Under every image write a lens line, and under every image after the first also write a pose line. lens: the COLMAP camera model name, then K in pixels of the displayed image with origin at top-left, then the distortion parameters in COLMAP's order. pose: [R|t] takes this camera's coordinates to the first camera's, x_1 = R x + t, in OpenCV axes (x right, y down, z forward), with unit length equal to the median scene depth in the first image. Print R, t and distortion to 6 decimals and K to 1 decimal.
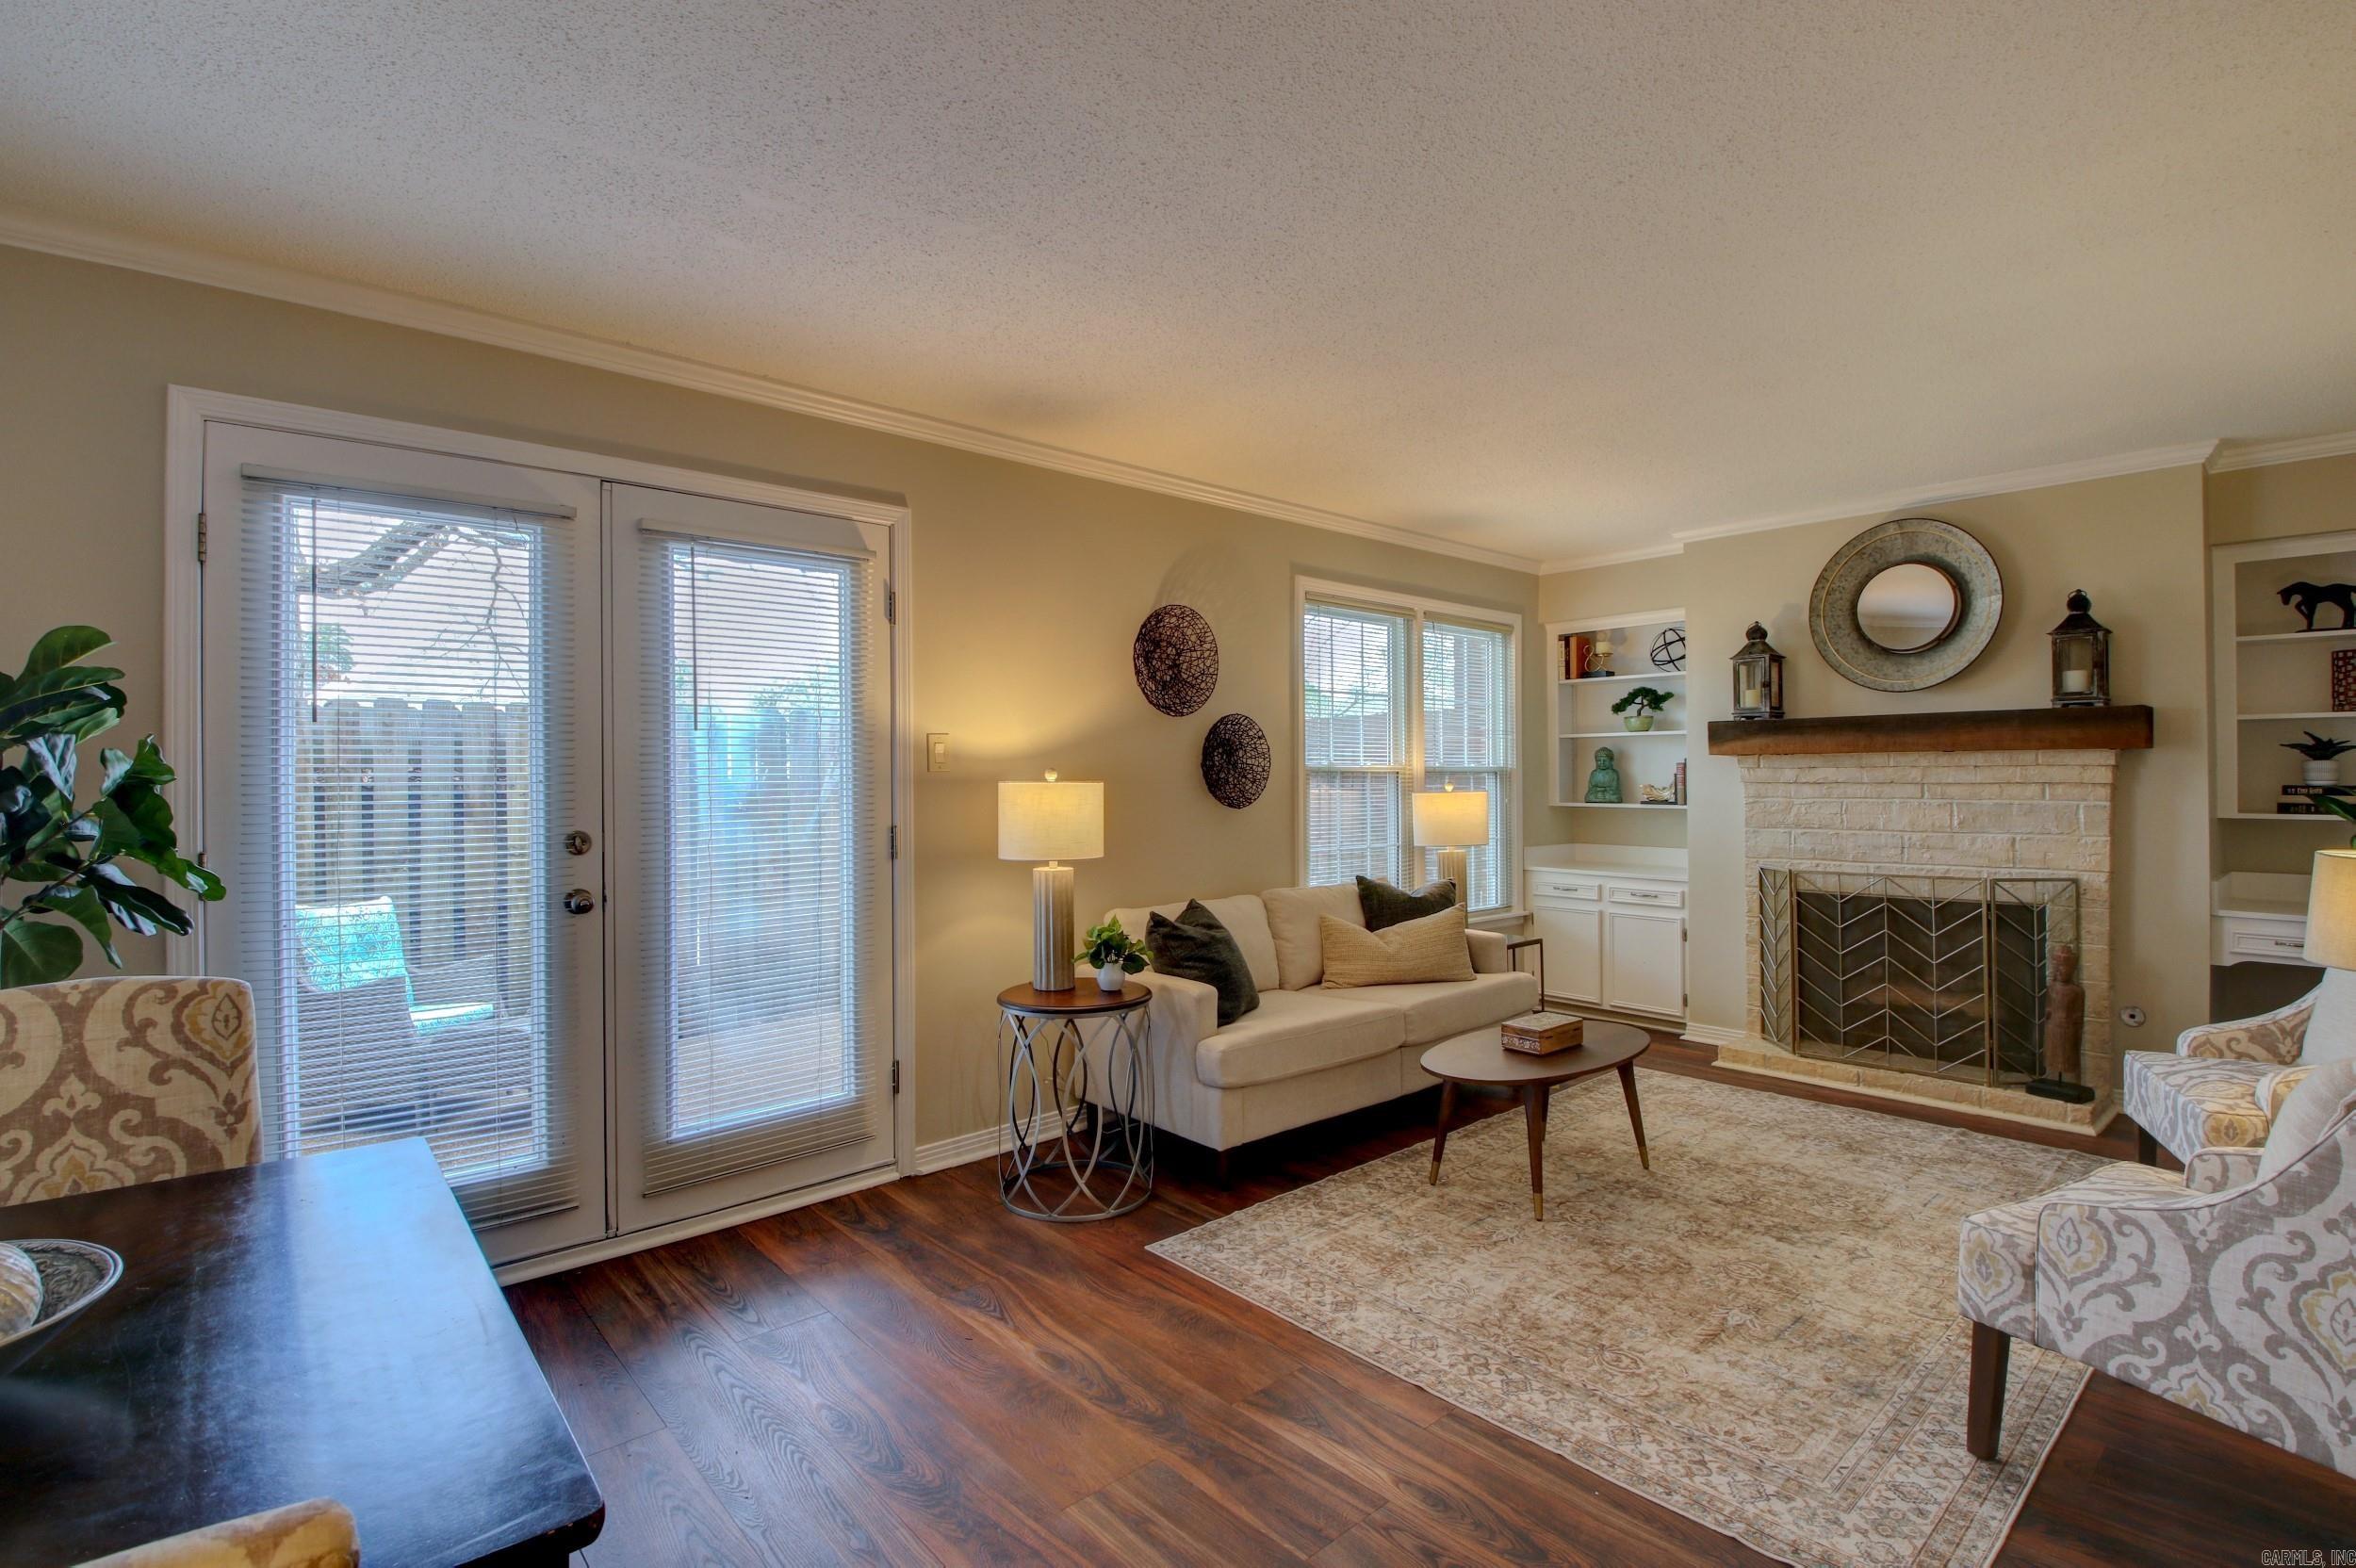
lens RADIAL K [[1097.5, 0, 1181.6], [0, 1097.5, 767.8], [0, 0, 1]] dist [0.016392, -0.027482]
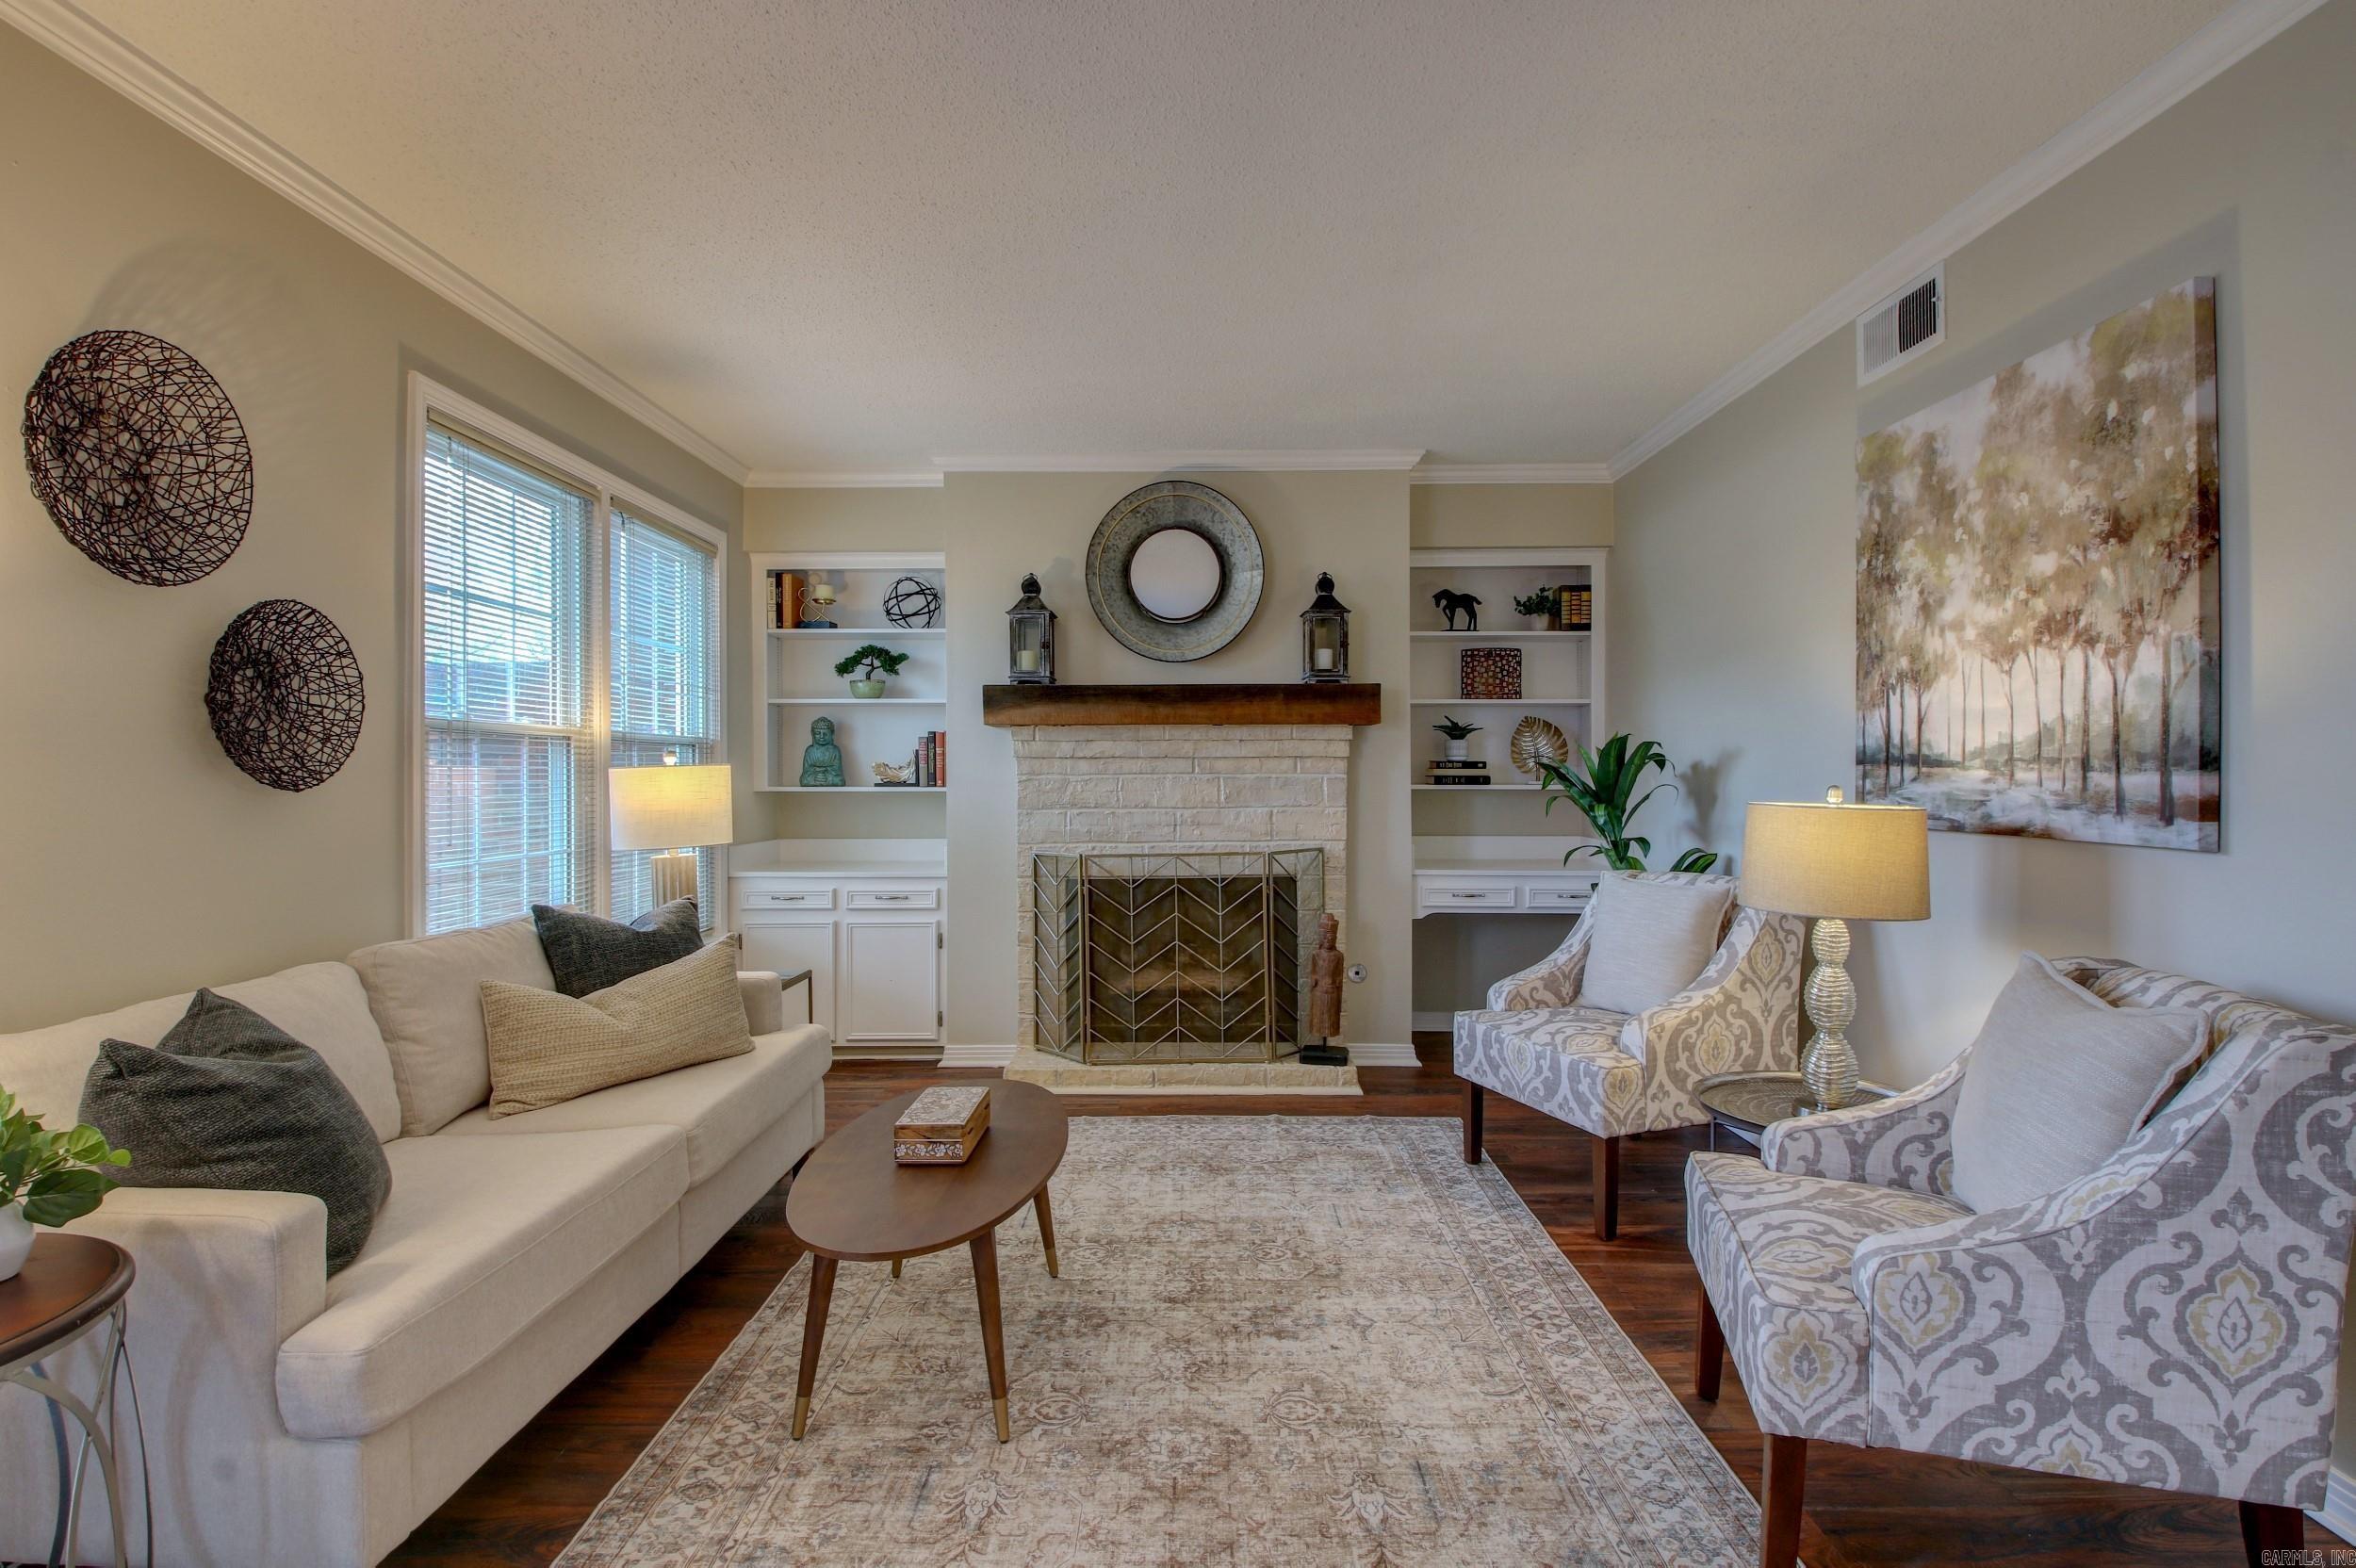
lens RADIAL K [[1097.5, 0, 1181.6], [0, 1097.5, 767.8], [0, 0, 1]] dist [0.016392, -0.027482]
pose [[0.670699, 0.005324, 0.741710, -0.052094], [-0.005544, 0.999982, -0.002165, 0.027995], [-0.741709, -0.002660, 0.670717, 0.403844]]
